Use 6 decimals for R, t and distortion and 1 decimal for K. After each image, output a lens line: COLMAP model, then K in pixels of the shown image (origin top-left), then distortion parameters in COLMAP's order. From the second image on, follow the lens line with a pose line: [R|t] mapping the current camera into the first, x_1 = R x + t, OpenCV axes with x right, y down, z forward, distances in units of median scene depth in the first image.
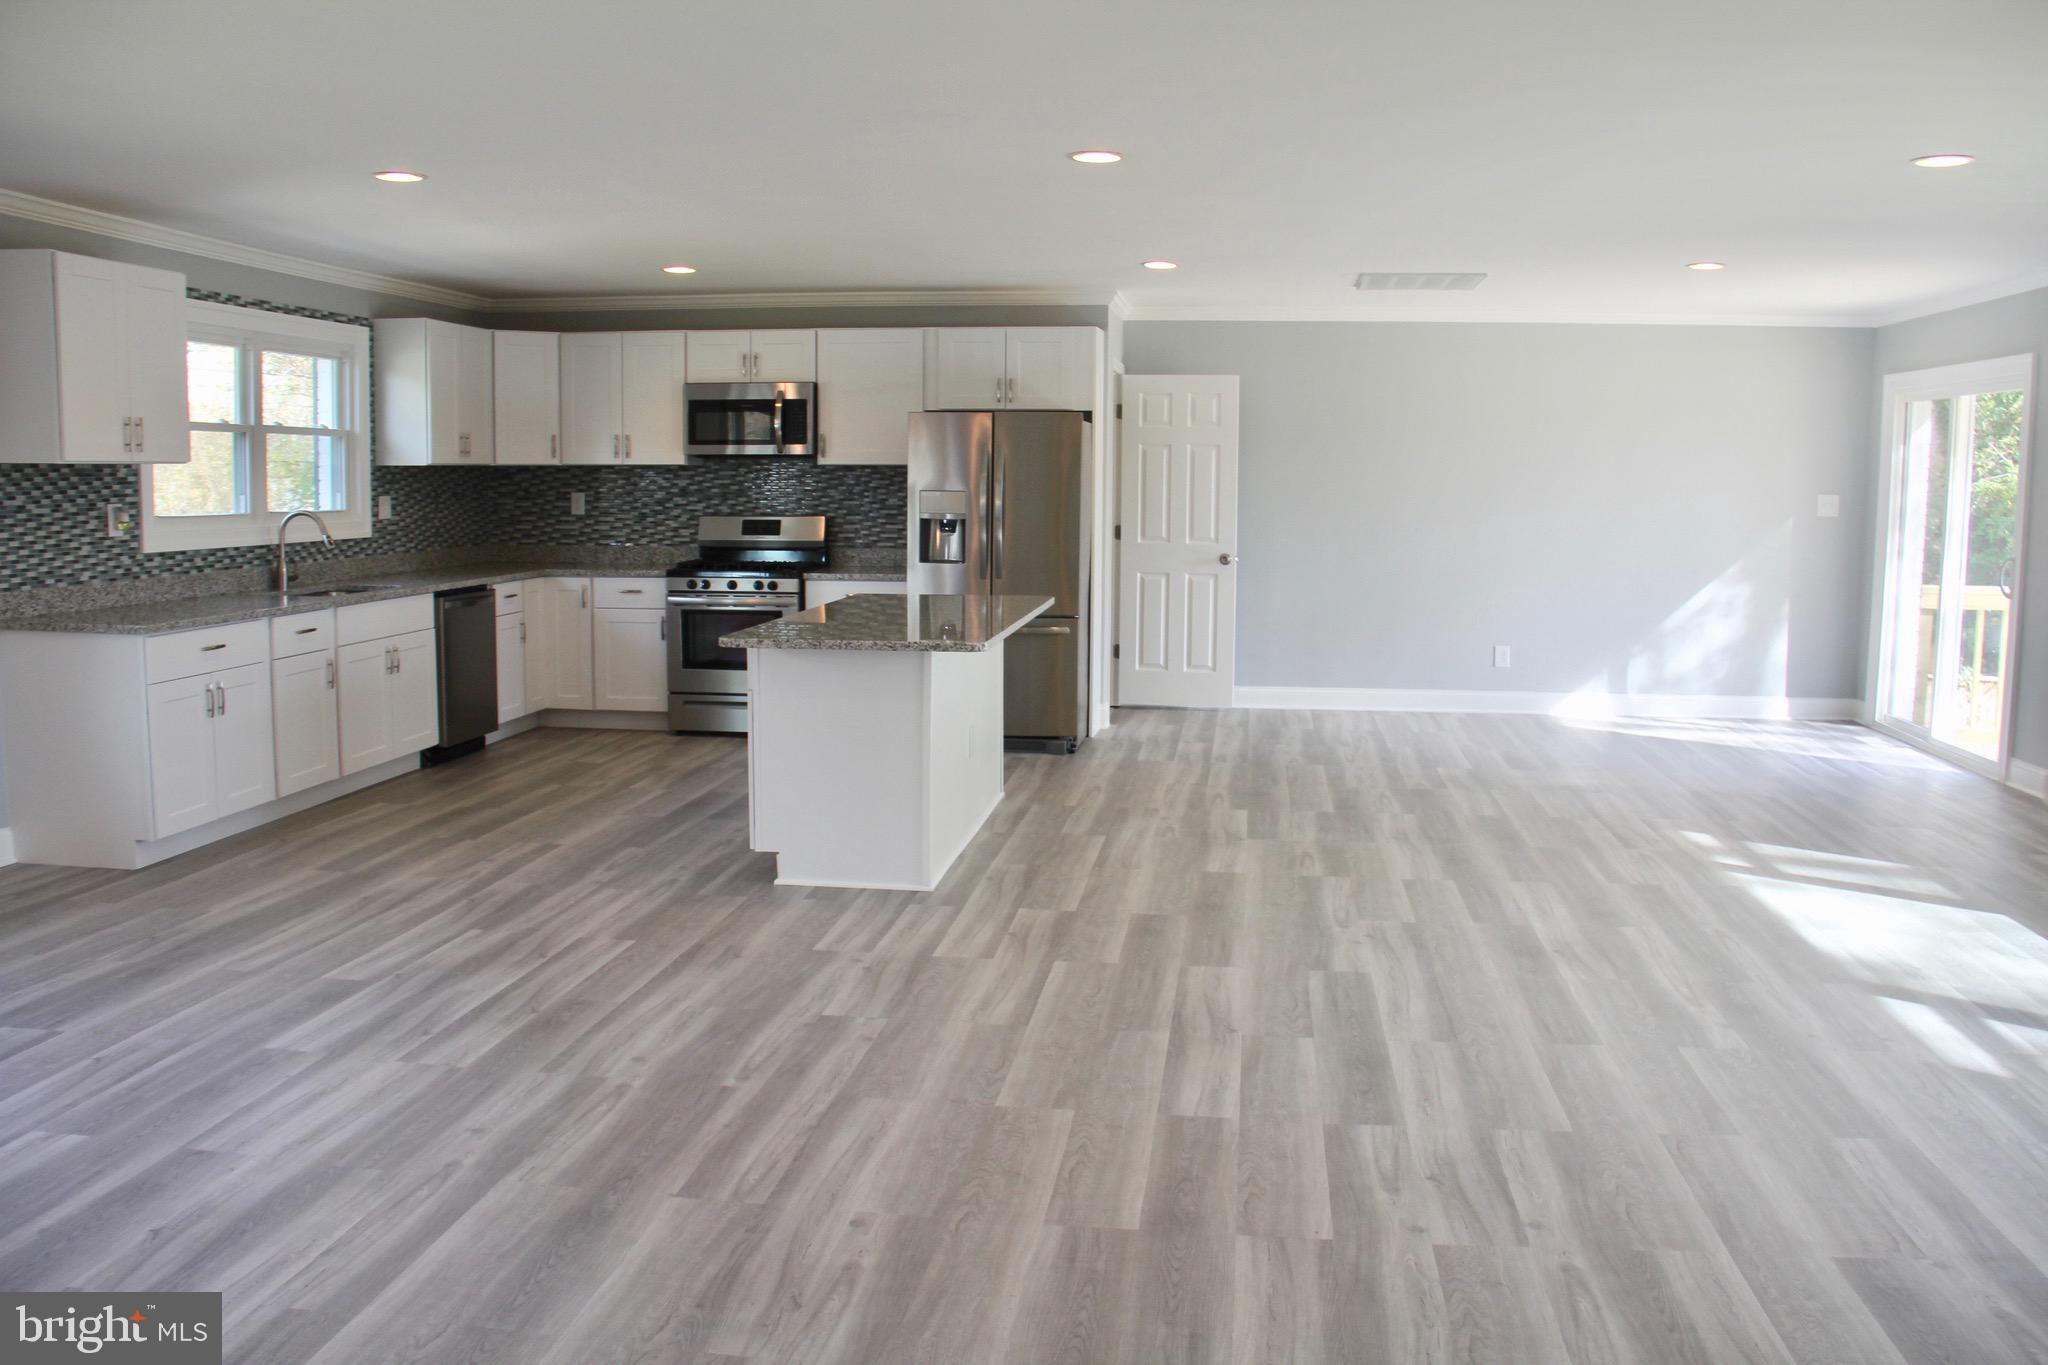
lens RADIAL K [[1767.8, 0, 1026.7], [0, 1767.8, 677.1], [0, 0, 1]] dist [-0.118460, 0.015032]
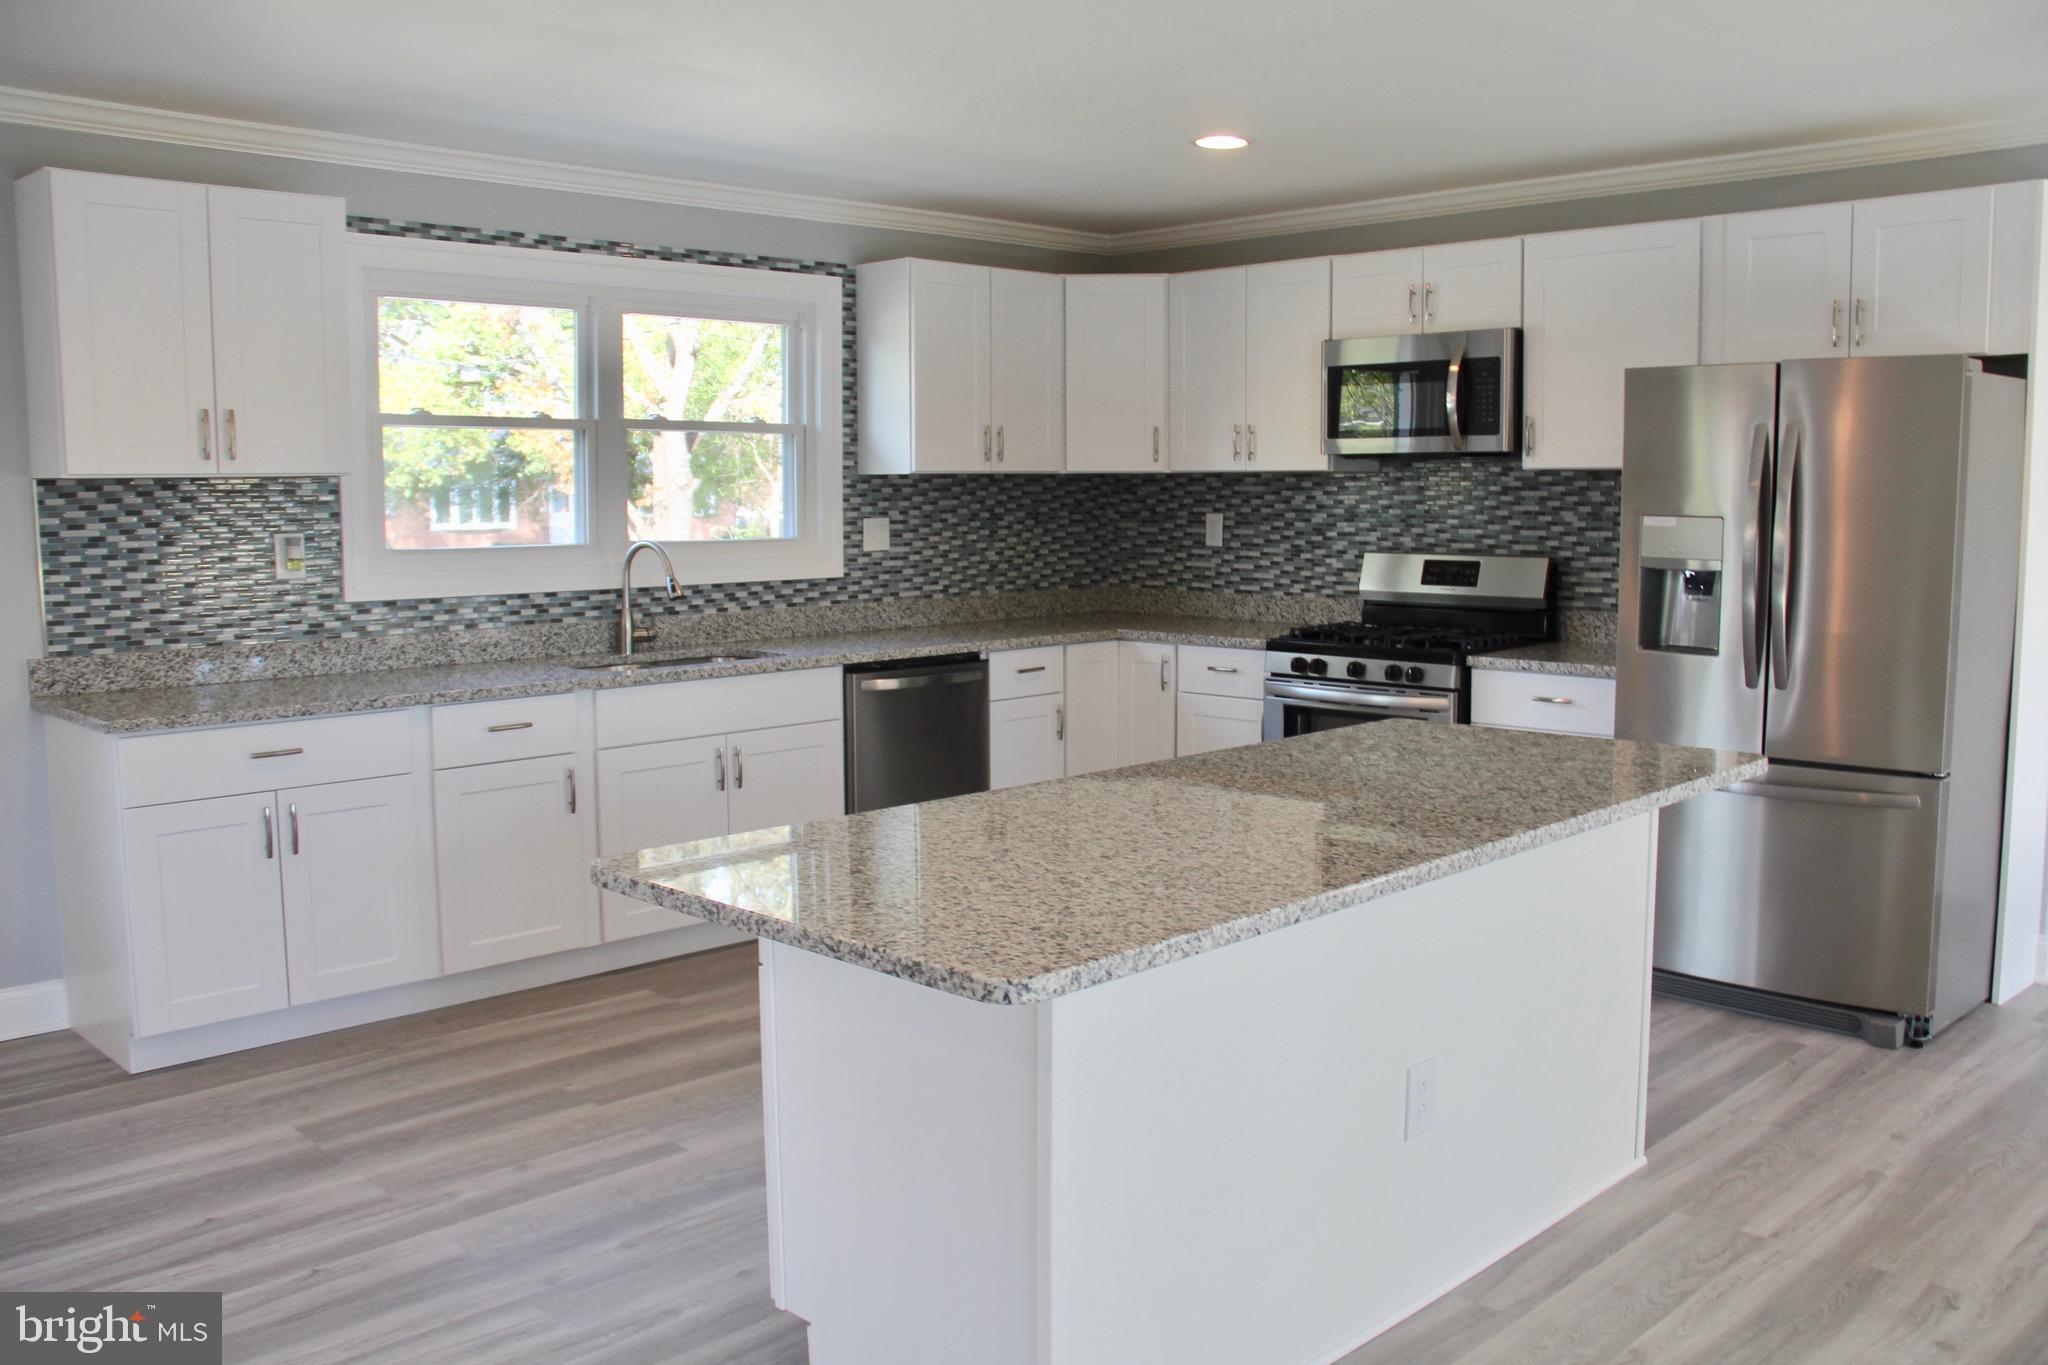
lens RADIAL K [[1767.8, 0, 1023.6], [0, 1767.8, 686.4], [0, 0, 1]] dist [-0.118460, 0.015032]
pose [[0.787711, 0.058199, -0.613289, 0.117755], [-0.059659, 0.998055, 0.018085, -0.052818], [0.613149, 0.022343, 0.789651, 0.474815]]
